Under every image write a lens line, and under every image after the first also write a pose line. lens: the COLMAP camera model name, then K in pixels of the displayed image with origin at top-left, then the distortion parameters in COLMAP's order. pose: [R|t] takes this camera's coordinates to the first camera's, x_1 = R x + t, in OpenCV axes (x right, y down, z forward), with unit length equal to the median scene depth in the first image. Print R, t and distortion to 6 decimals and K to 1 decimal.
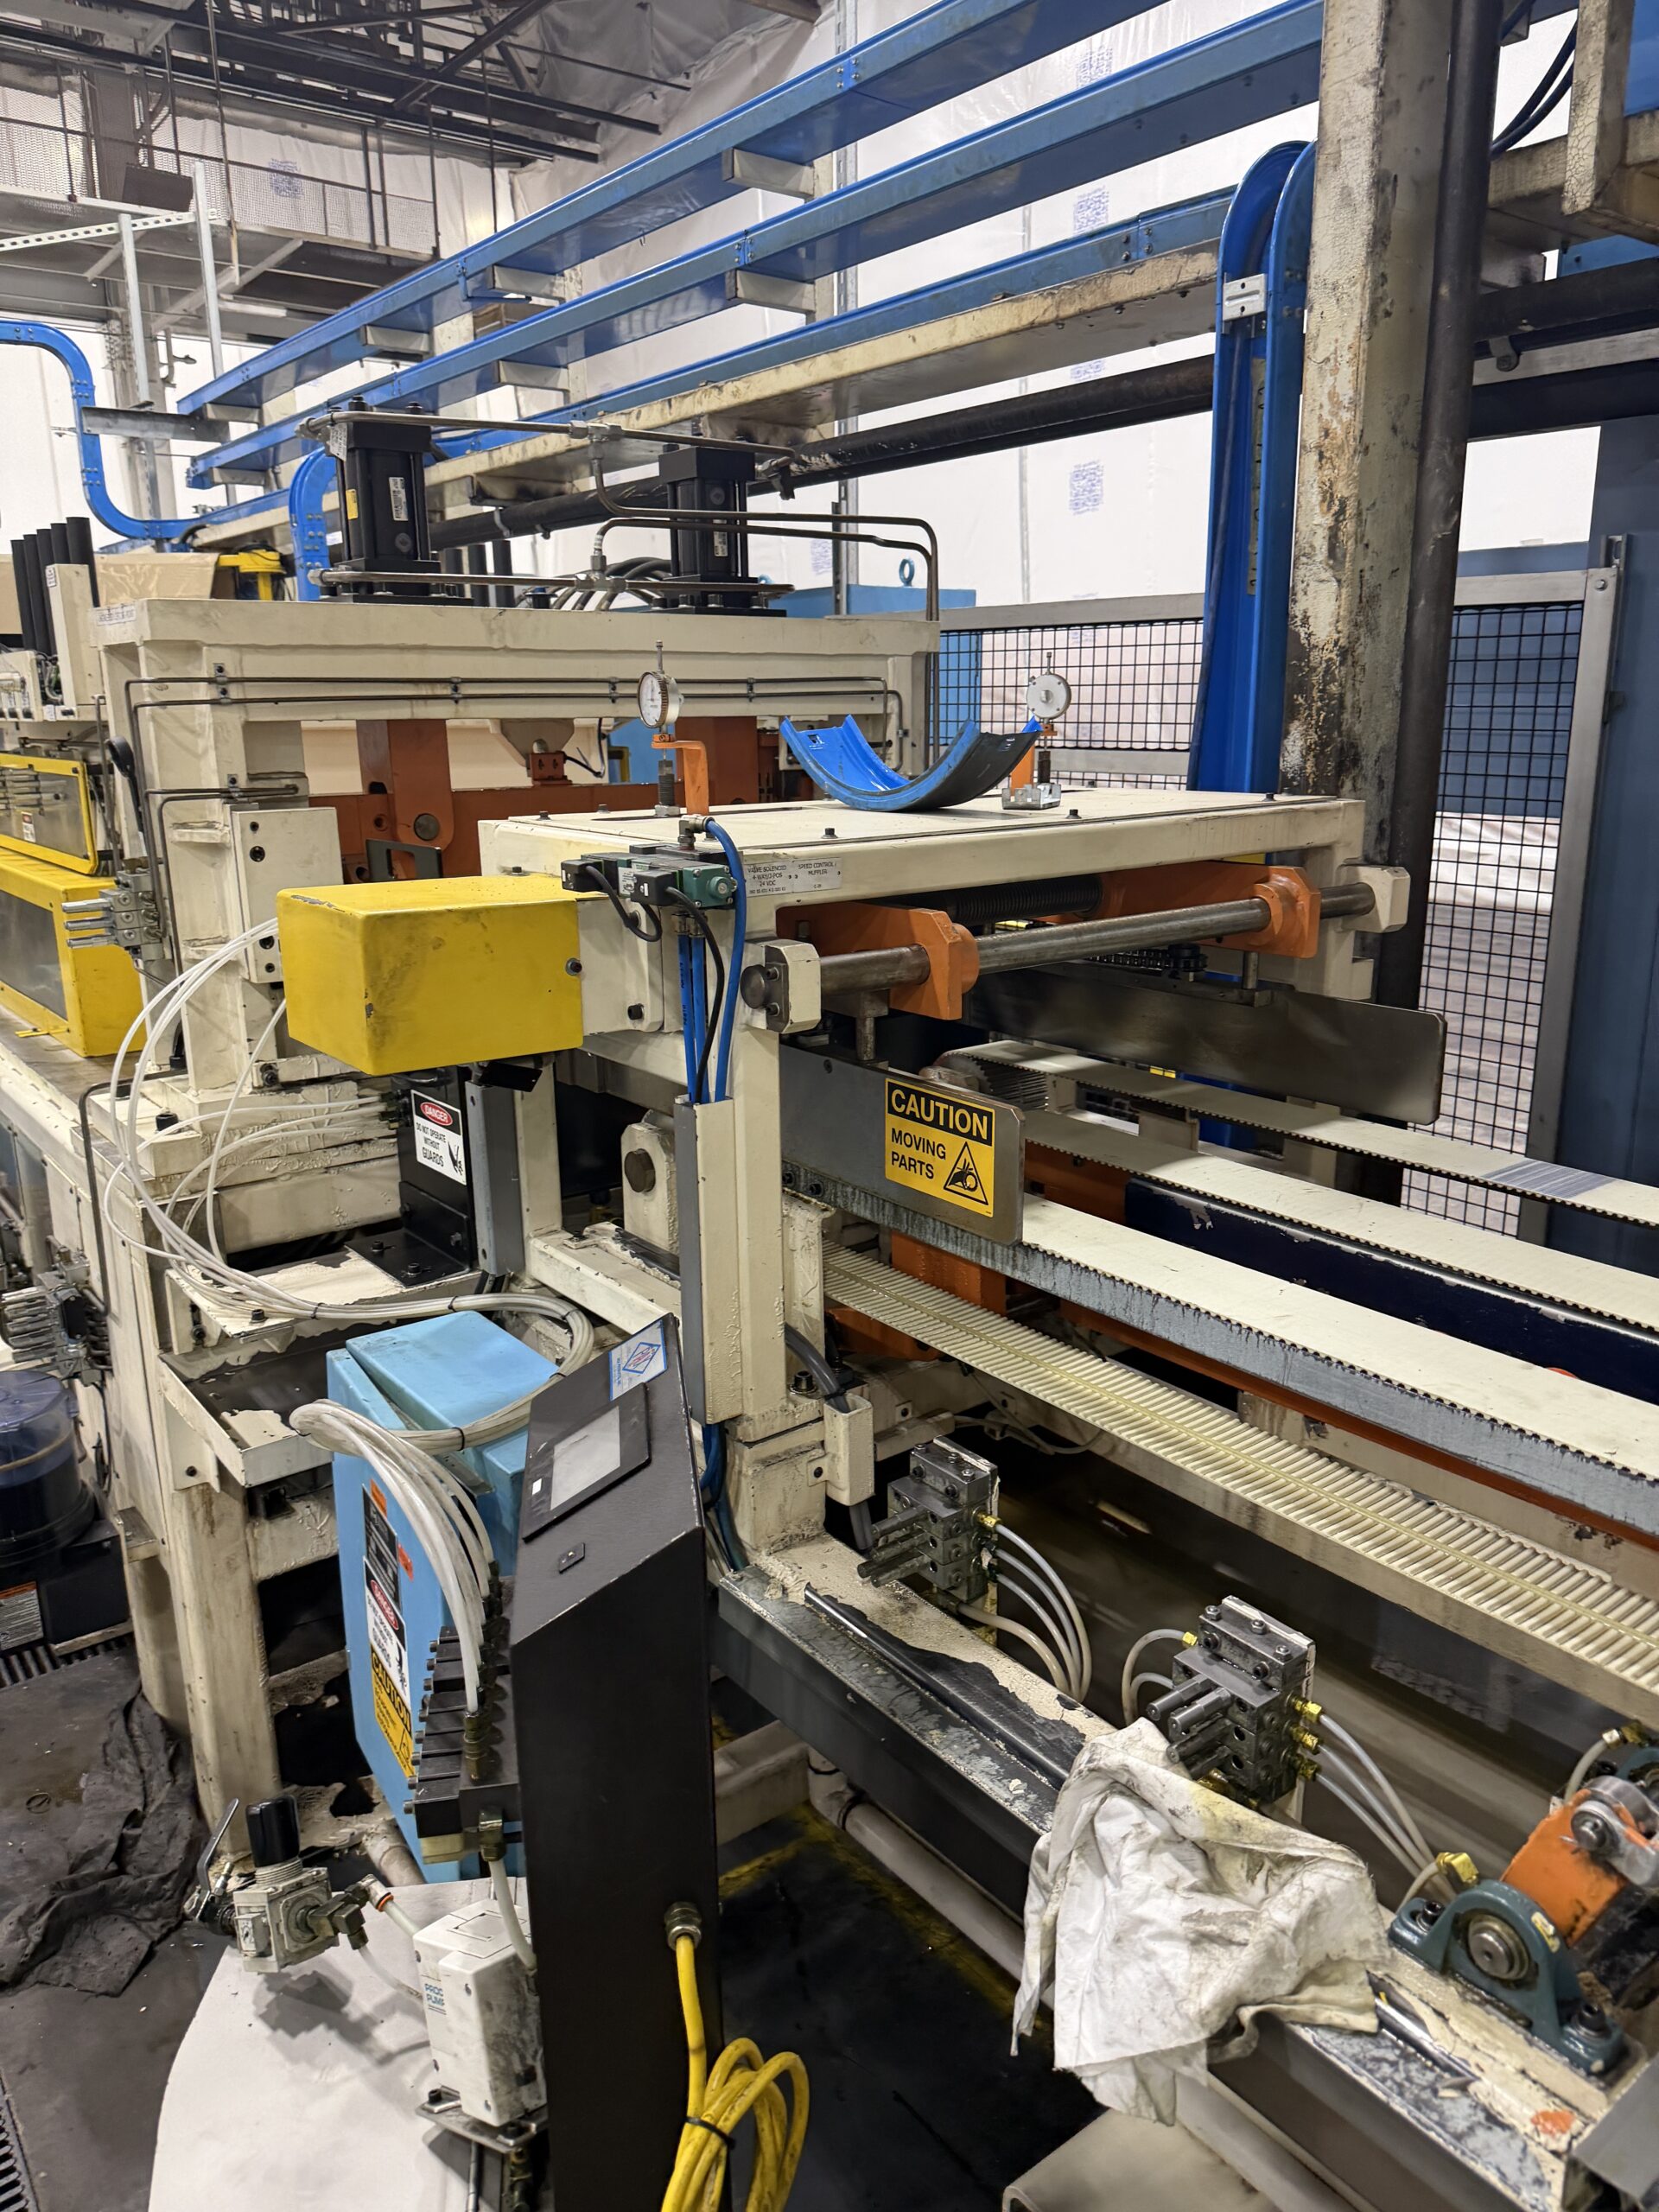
lens RADIAL K [[1554.1, 0, 816.4], [0, 1554.1, 1093.0], [0, 0, 1]] dist [0.034137, -0.051867]
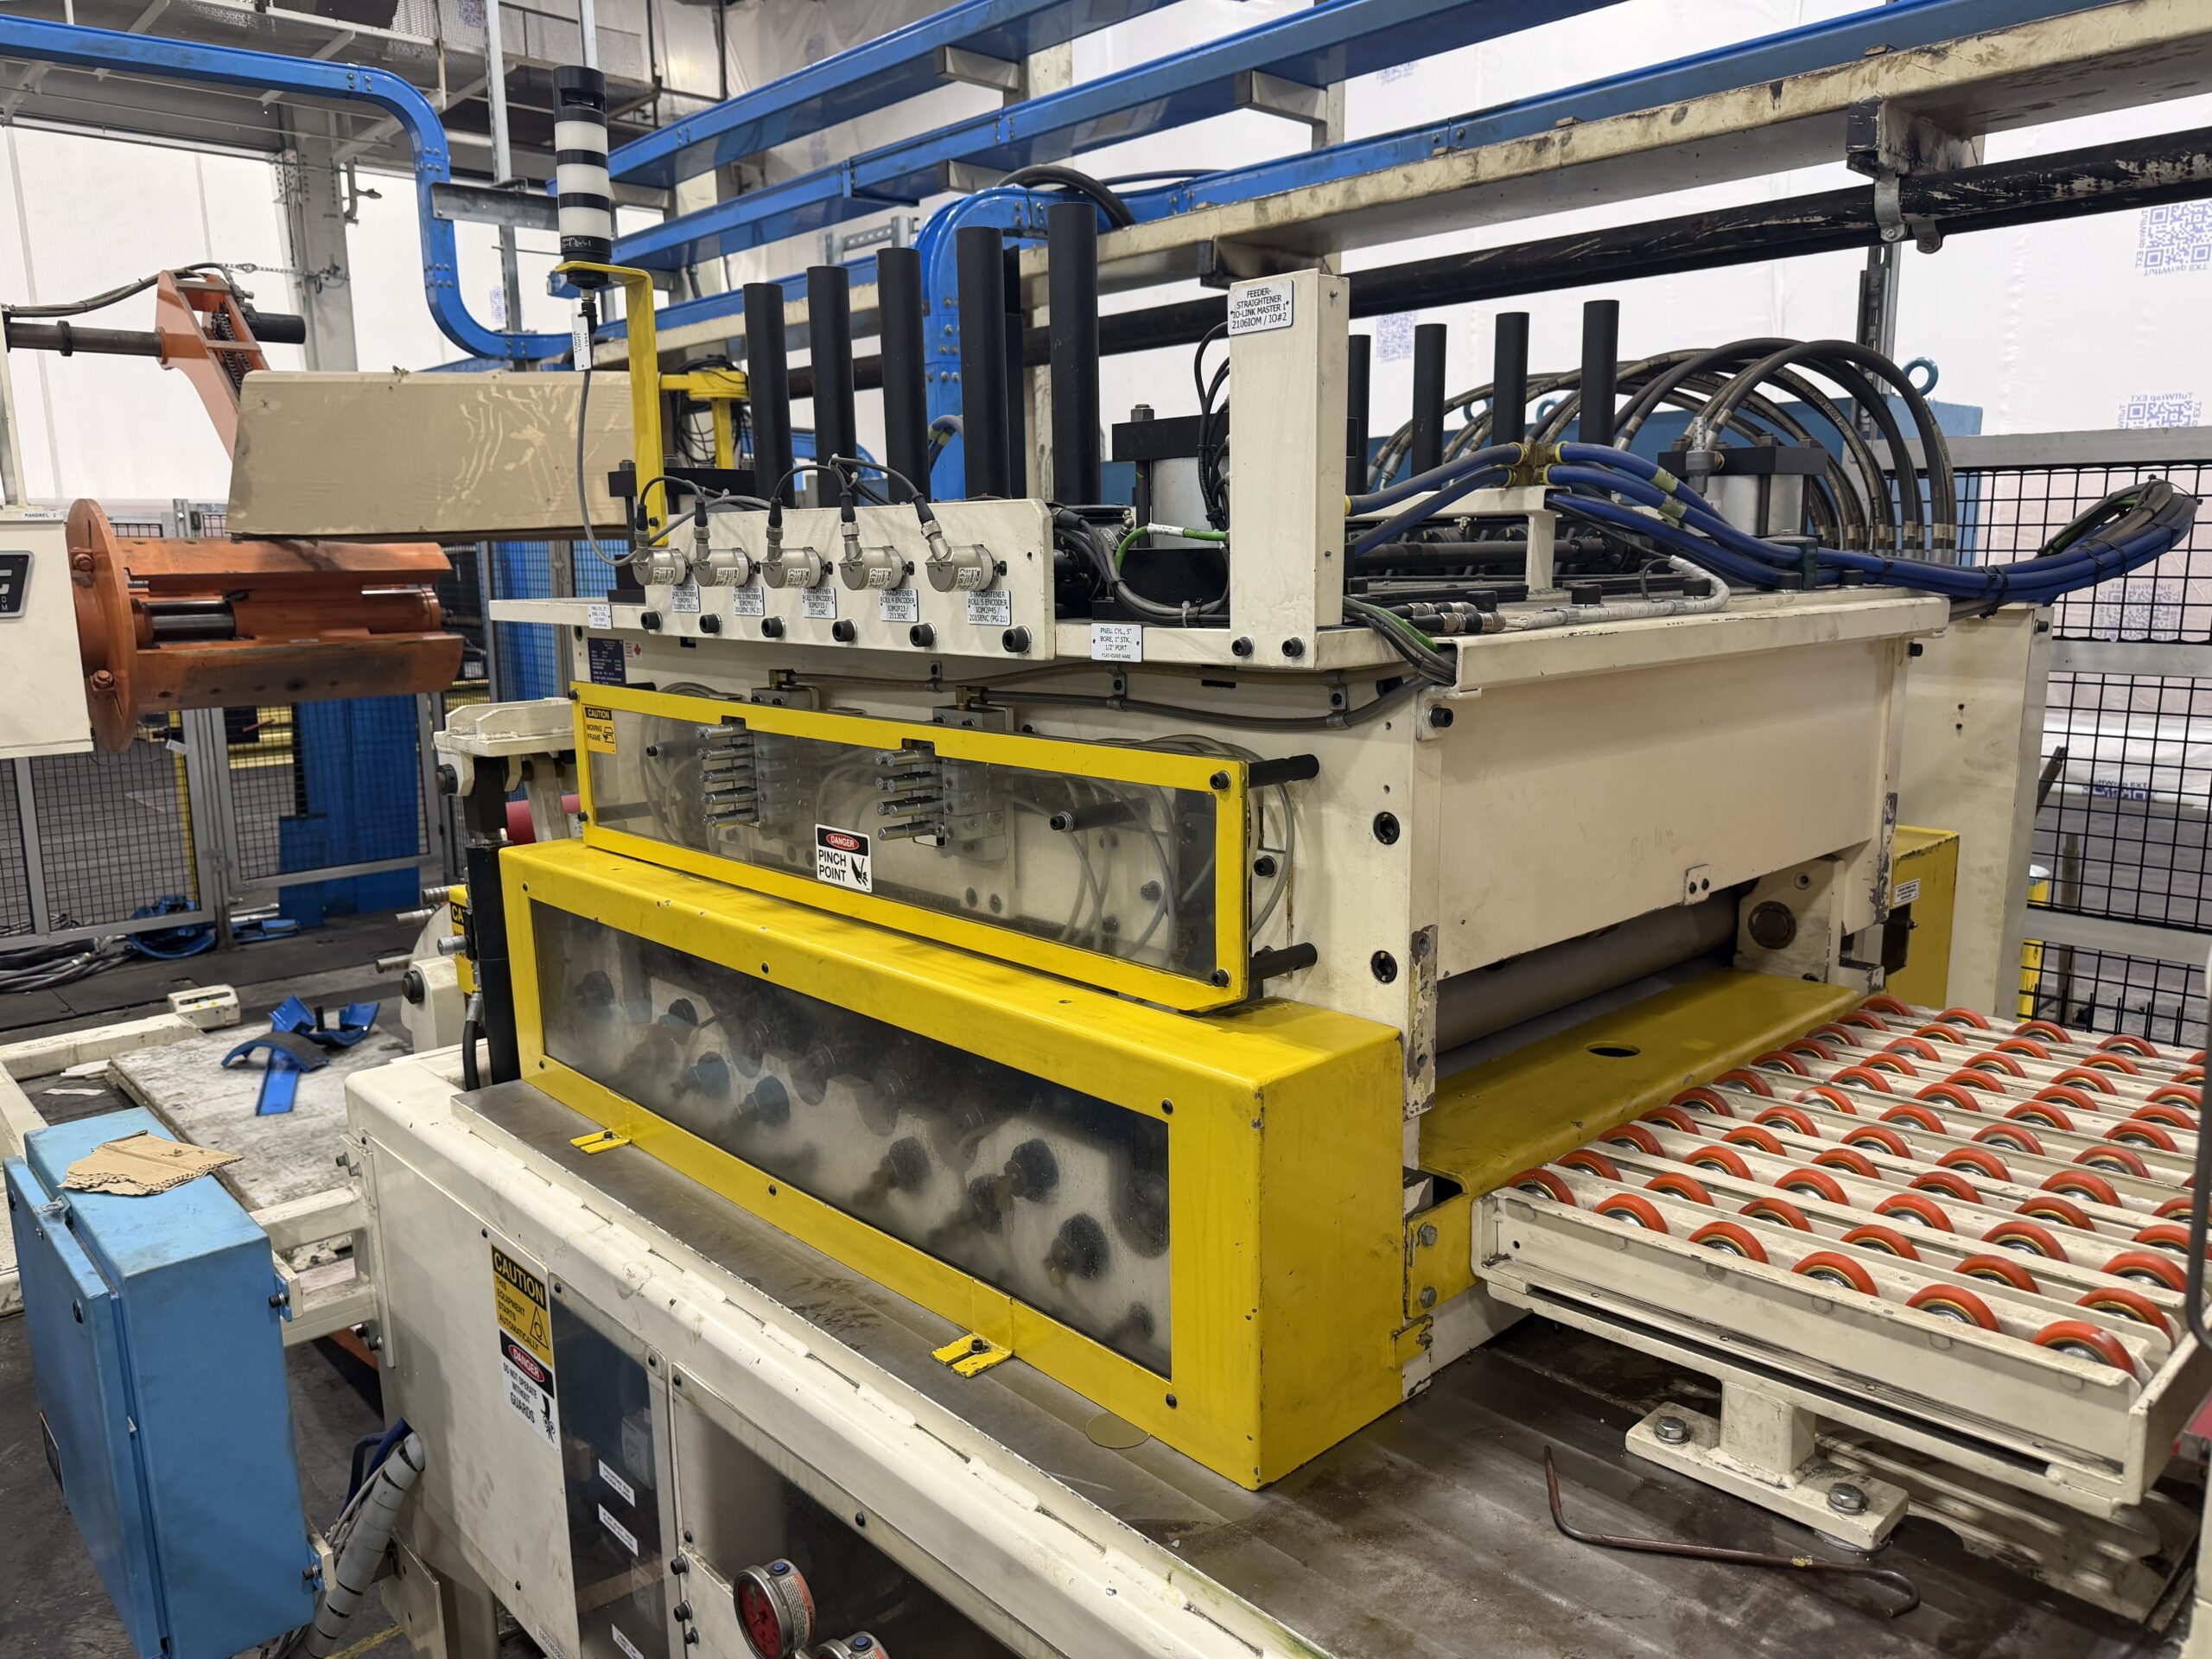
lens RADIAL K [[1554.1, 0, 1103.4], [0, 1554.1, 835.0], [0, 0, 1]] dist [0.034137, -0.051867]
pose [[0.995137, -0.022687, 0.095851, -0.729984], [0.029221, 0.997304, -0.067319, -0.222238], [-0.094066, 0.069792, 0.993117, 0.802138]]
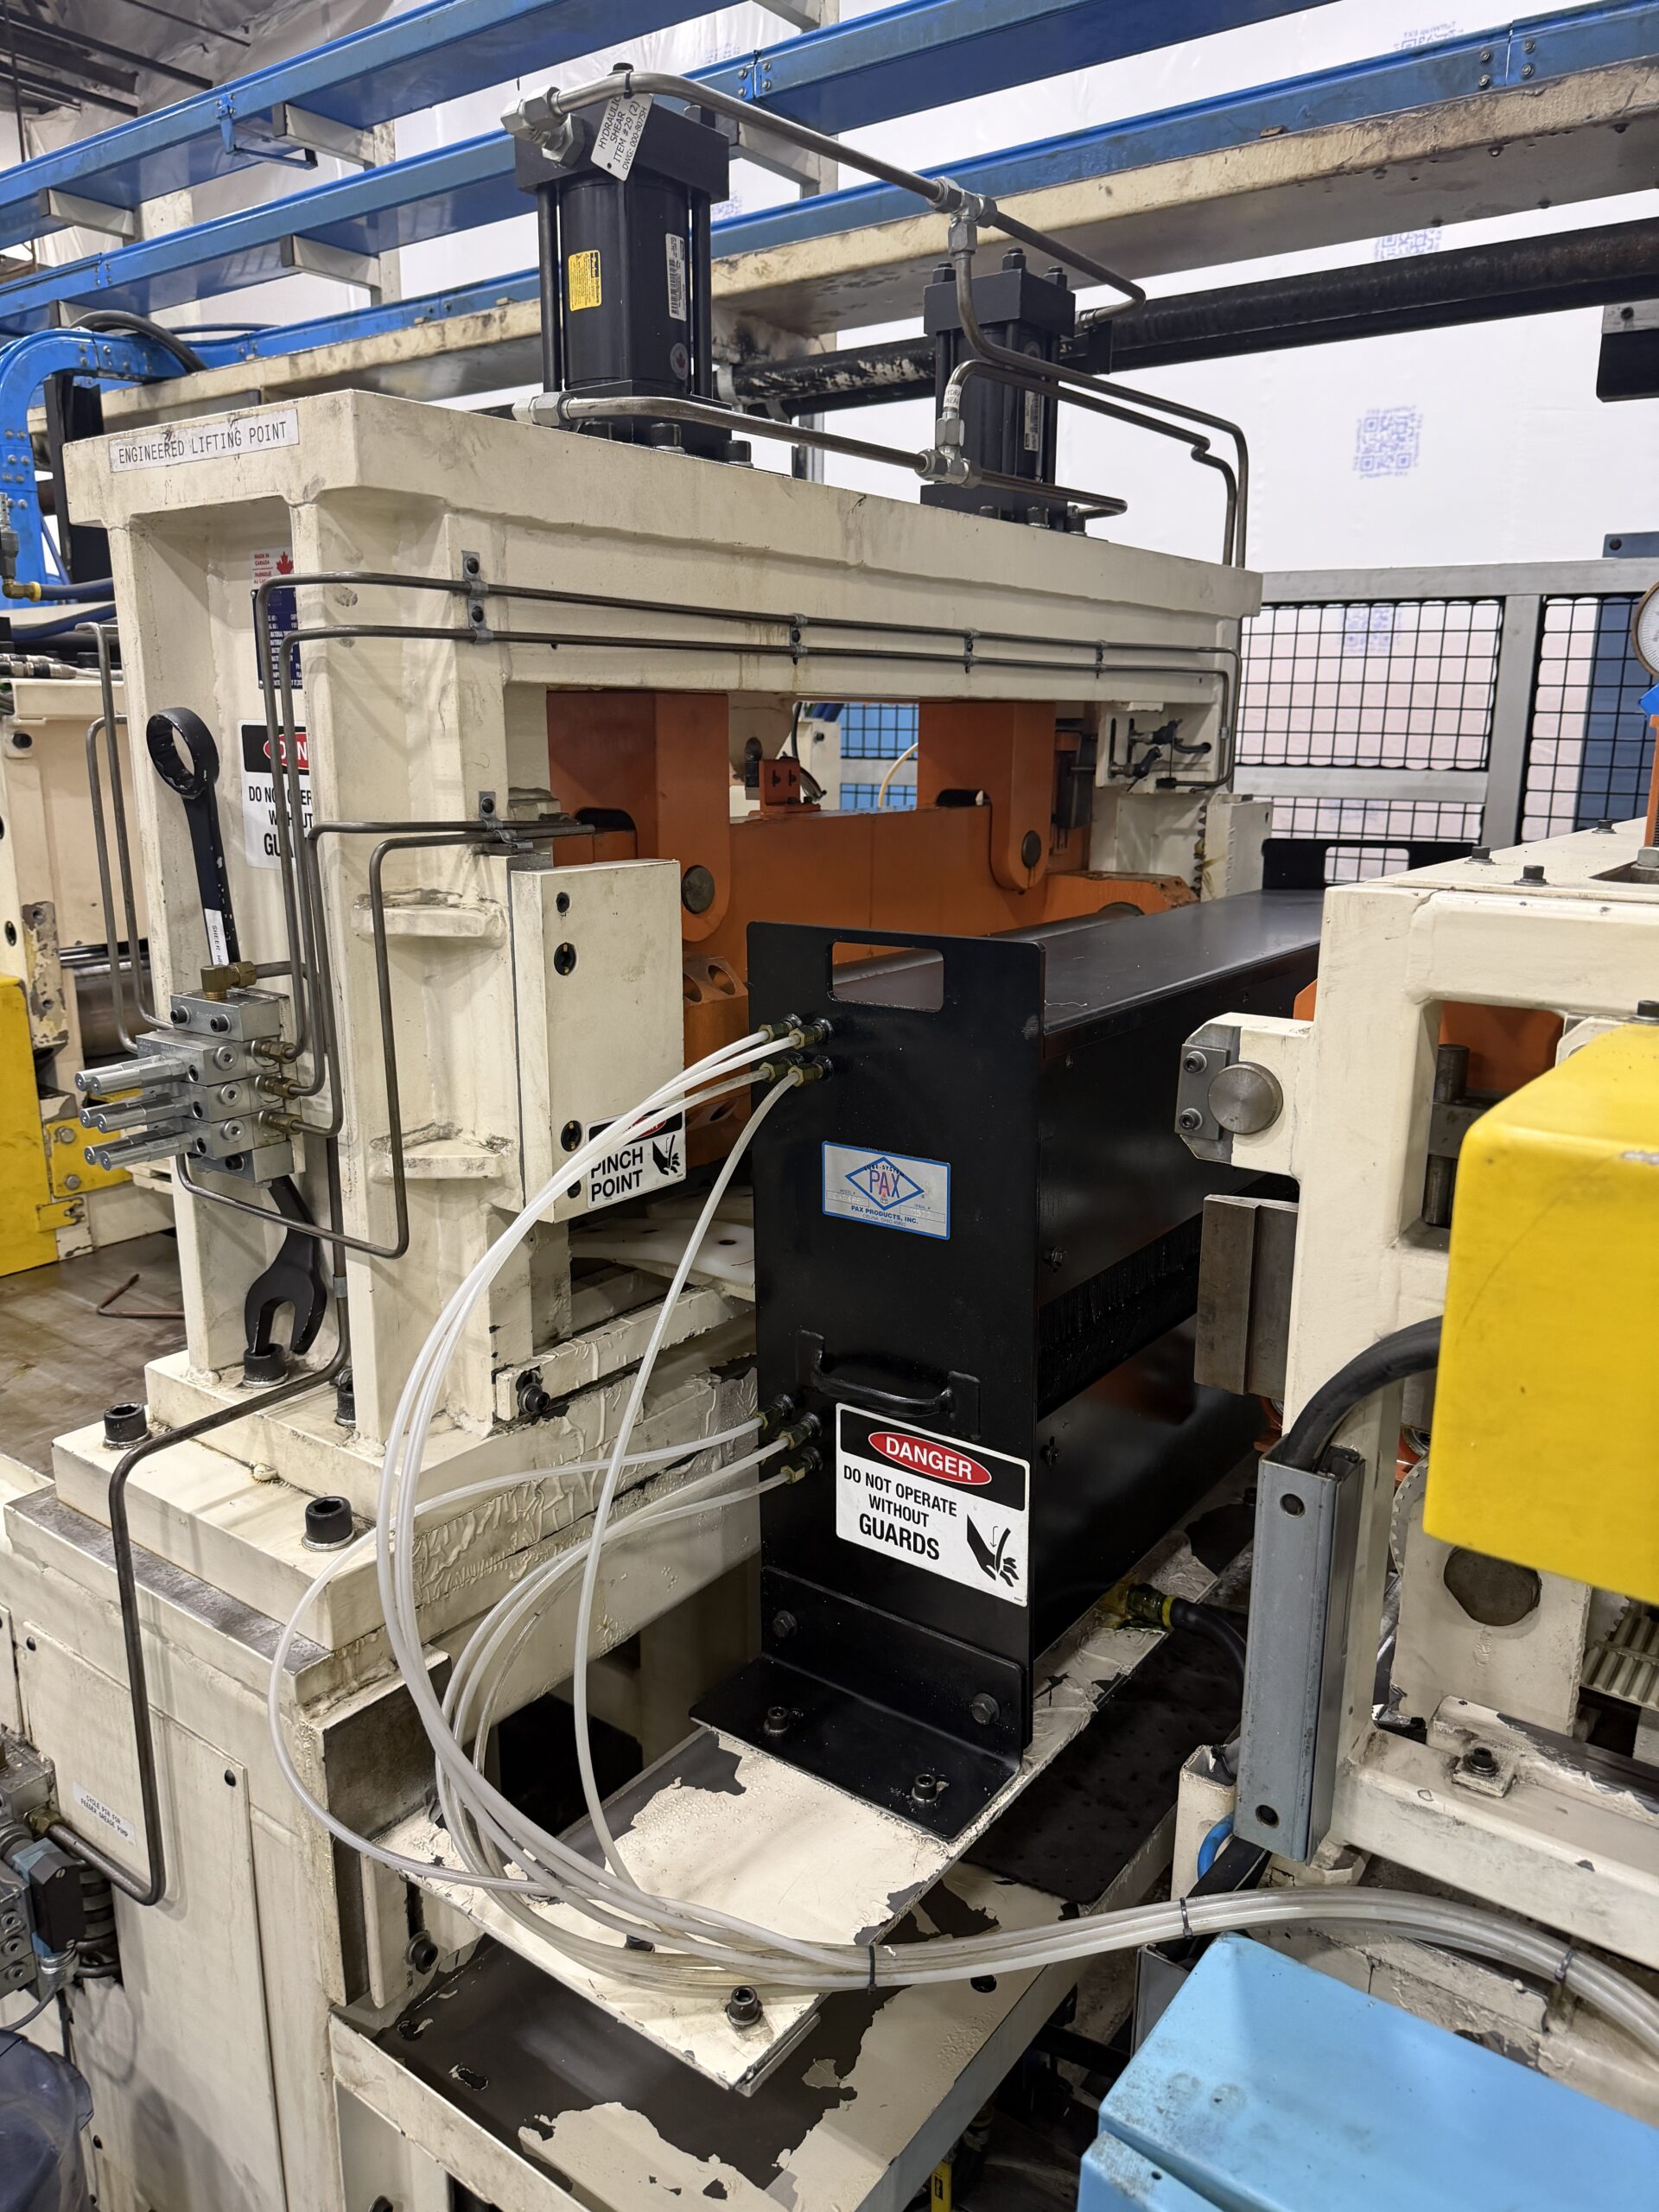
lens RADIAL K [[1554.1, 0, 820.0], [0, 1554.1, 1101.5], [0, 0, 1]] dist [0.034137, -0.051867]
pose [[0.959812, -0.052205, 0.275746, -0.408212], [0.055590, 0.998444, -0.004467, -0.101294], [-0.275084, 0.019617, 0.961220, 0.514008]]
